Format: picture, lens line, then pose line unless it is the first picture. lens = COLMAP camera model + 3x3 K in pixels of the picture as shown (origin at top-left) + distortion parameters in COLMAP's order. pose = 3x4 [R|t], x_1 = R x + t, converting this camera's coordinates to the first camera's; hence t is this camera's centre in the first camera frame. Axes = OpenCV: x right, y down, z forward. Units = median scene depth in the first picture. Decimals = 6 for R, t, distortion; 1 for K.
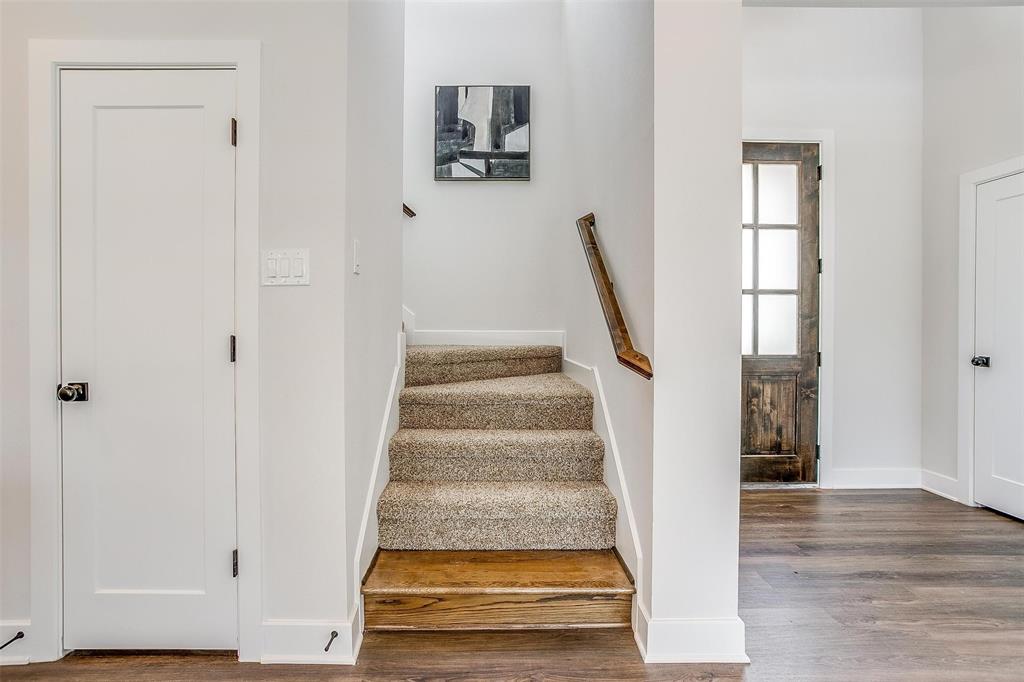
lens RADIAL K [[490.1, 0, 507.7], [0, 490.1, 332.7], [0, 0, 1]] dist [-0.052936, 0.027332]
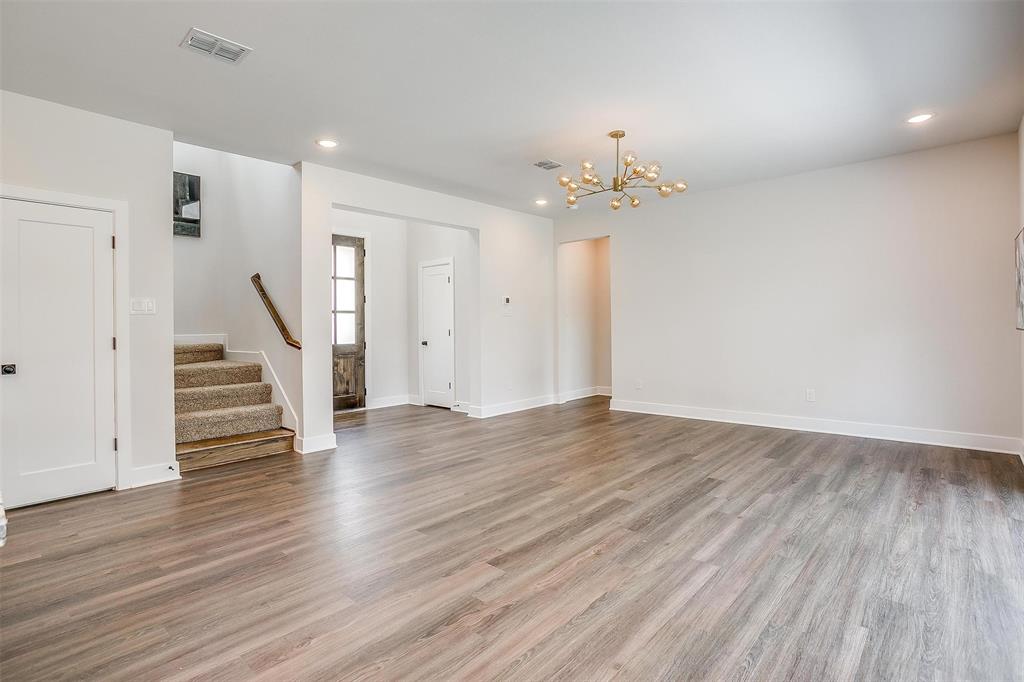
lens RADIAL K [[508.0, 0, 503.9], [0, 508.0, 324.6], [0, 0, 1]] dist [-0.053480, 0.031913]
pose [[0.690020, -0.003221, 0.723783, -0.484790], [0.018128, 0.999753, -0.012833, 0.005423], [-0.723563, 0.021976, 0.689908, -0.882053]]
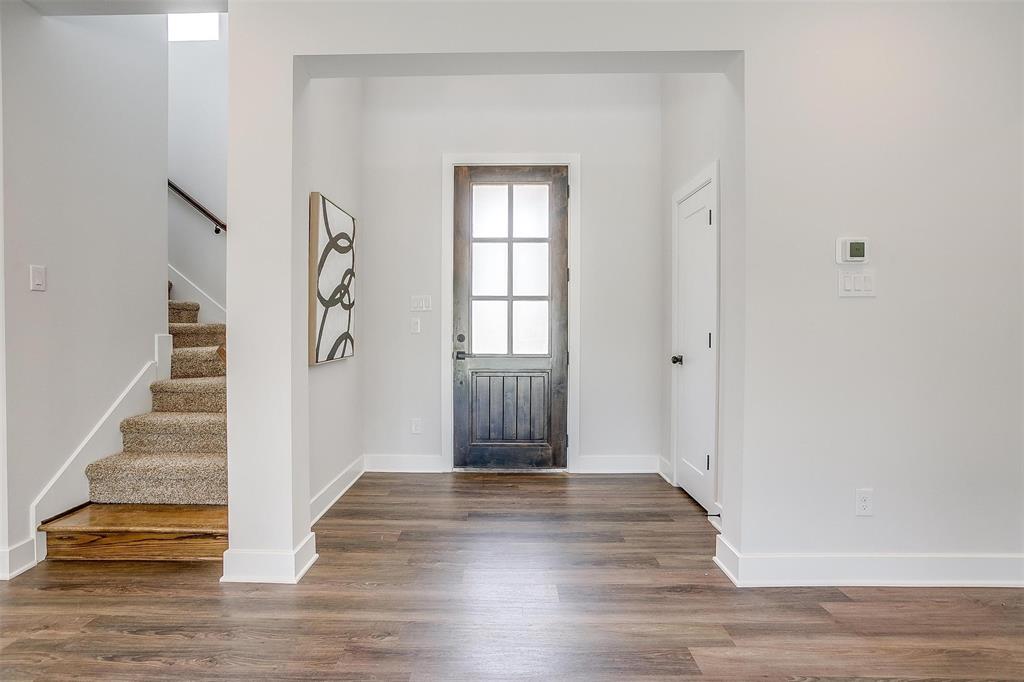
lens RADIAL K [[499.9, 0, 524.4], [0, 499.9, 337.8], [0, 0, 1]] dist [-0.048946, 0.026815]
pose [[0.999633, 0.000357, -0.027102, 0.580968], [-0.000182, 0.999979, 0.006458, 0.000548], [0.027104, -0.006451, 0.999612, -0.166337]]
